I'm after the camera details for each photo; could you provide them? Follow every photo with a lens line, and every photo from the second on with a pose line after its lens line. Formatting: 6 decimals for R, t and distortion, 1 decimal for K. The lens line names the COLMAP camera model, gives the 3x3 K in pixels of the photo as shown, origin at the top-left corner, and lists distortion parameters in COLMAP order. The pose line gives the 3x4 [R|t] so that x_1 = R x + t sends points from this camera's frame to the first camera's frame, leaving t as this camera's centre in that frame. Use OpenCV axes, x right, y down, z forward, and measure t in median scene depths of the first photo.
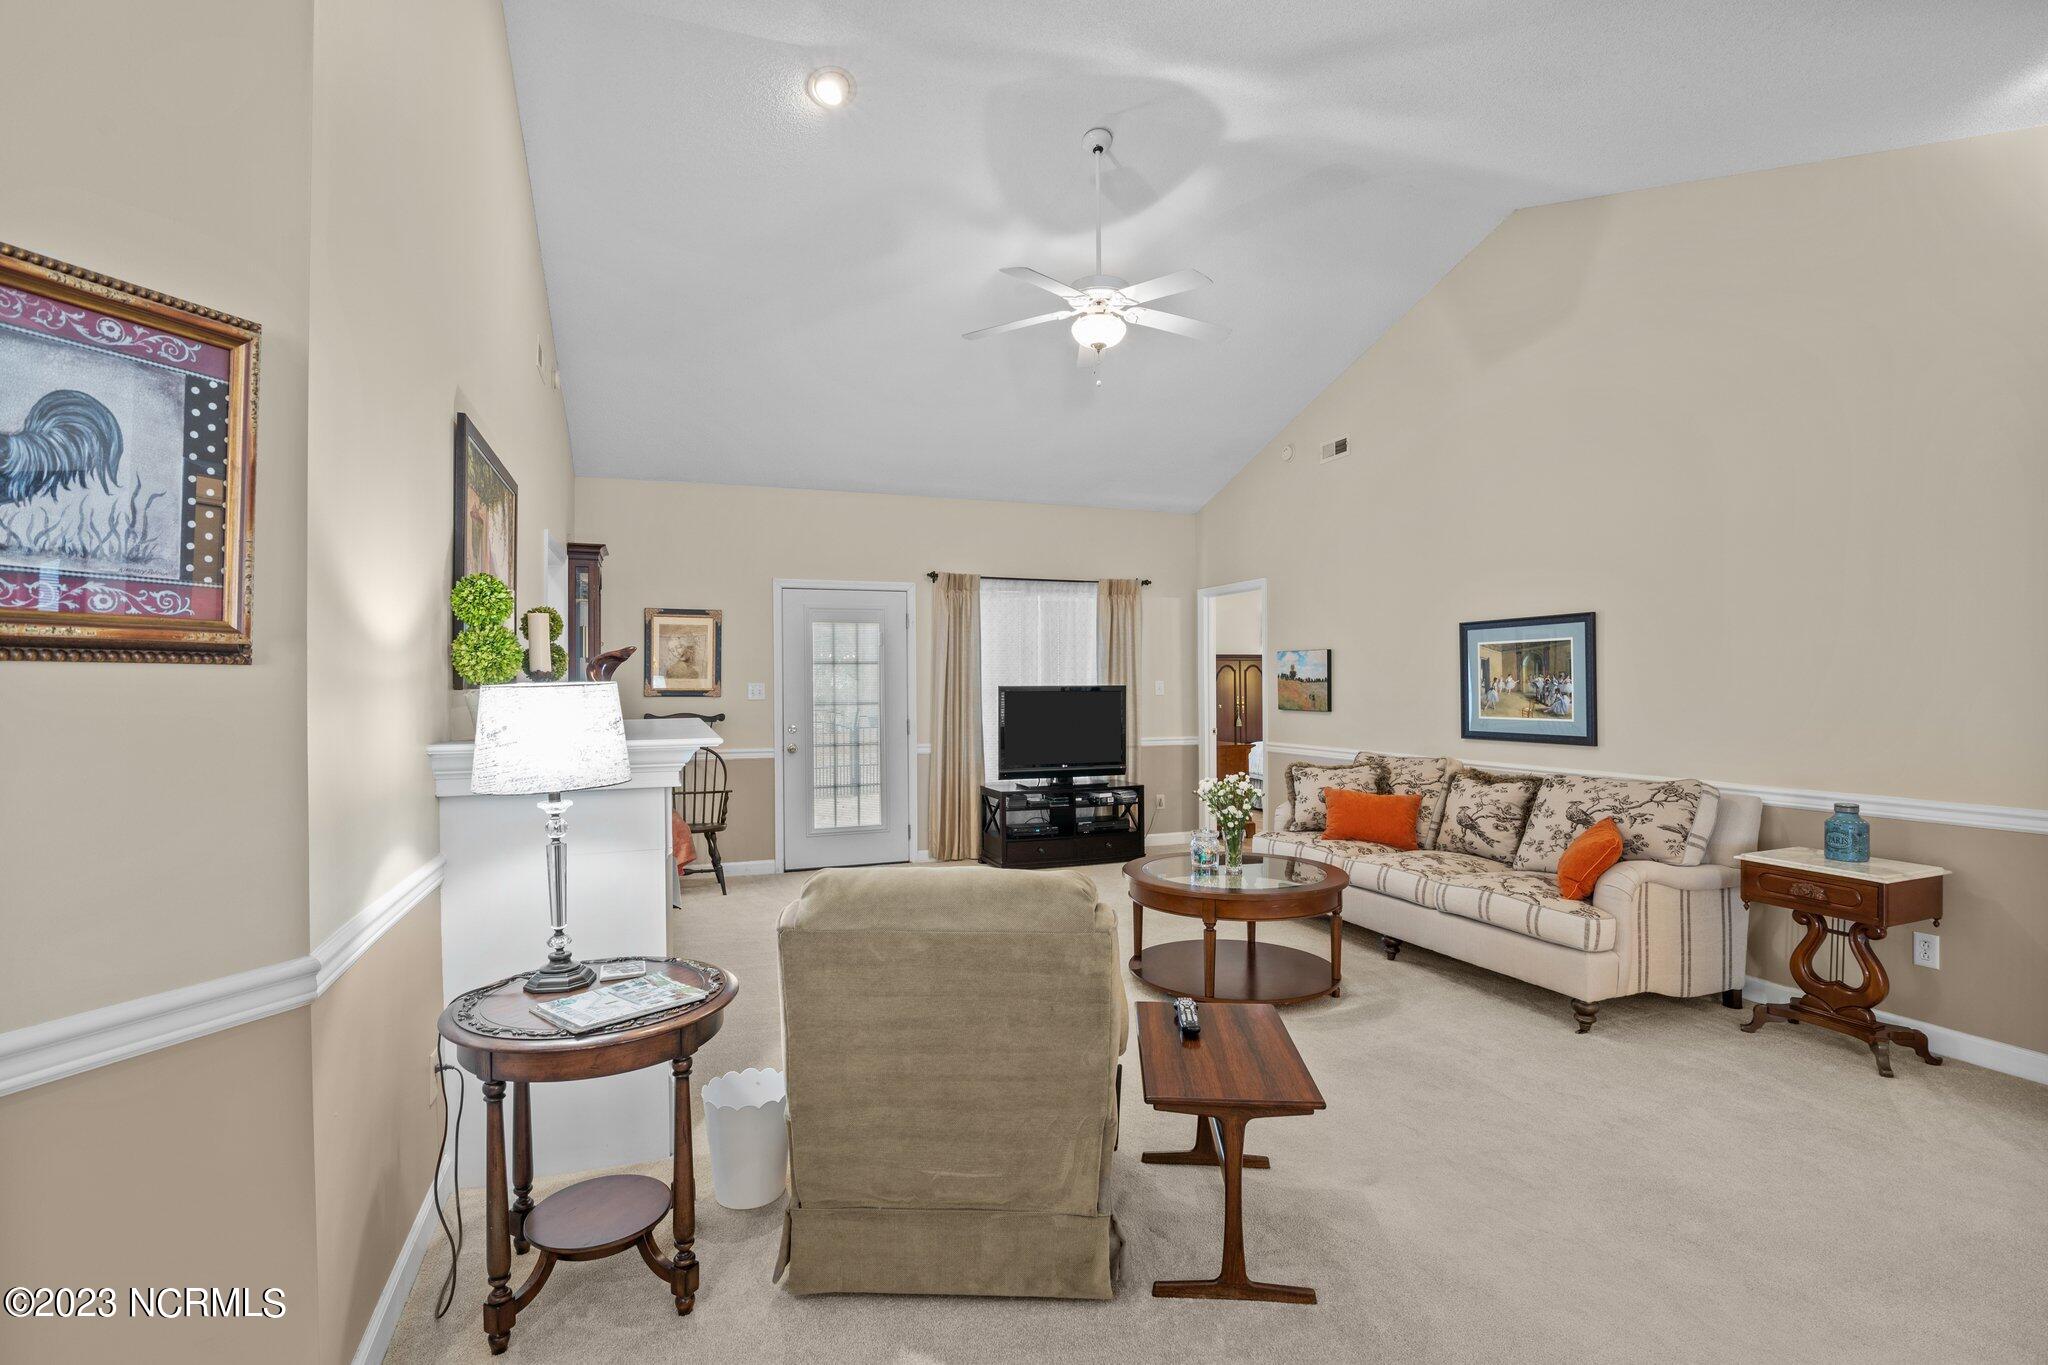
lens RADIAL K [[942.8, 0, 1032.0], [0, 942.8, 676.1], [0, 0, 1]] dist [-0.016489, 0.001197]
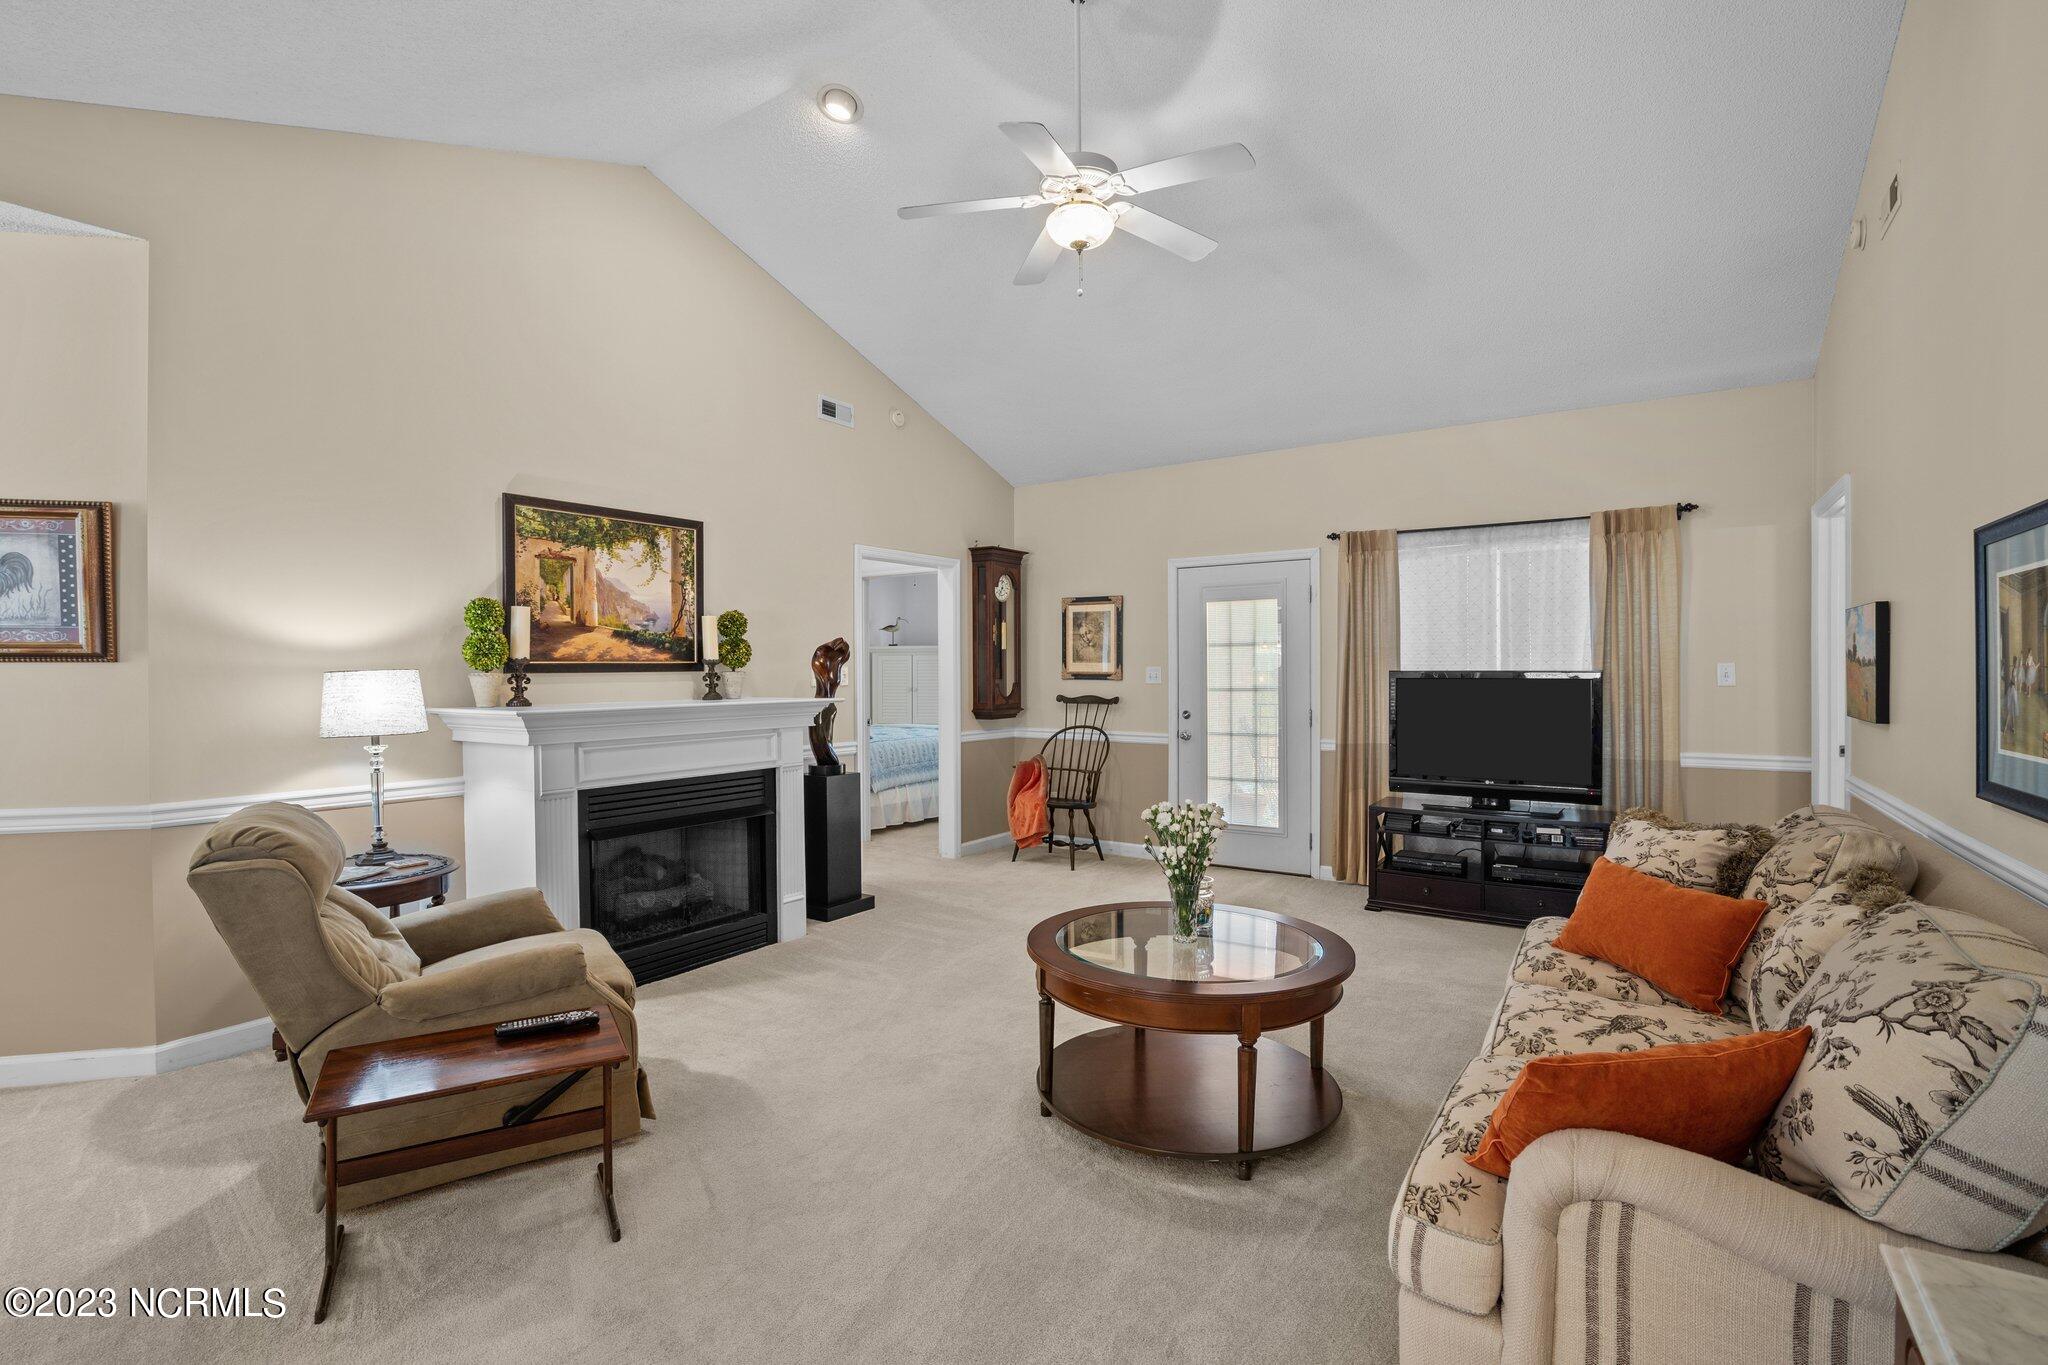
lens RADIAL K [[942.8, 0, 1028.0], [0, 942.8, 680.2], [0, 0, 1]] dist [-0.016489, 0.001197]
pose [[0.569831, 0.012387, -0.821669, 0.461252], [0.007451, 0.999767, 0.020239, 0.000324], [0.821728, -0.017655, 0.569606, 0.330515]]
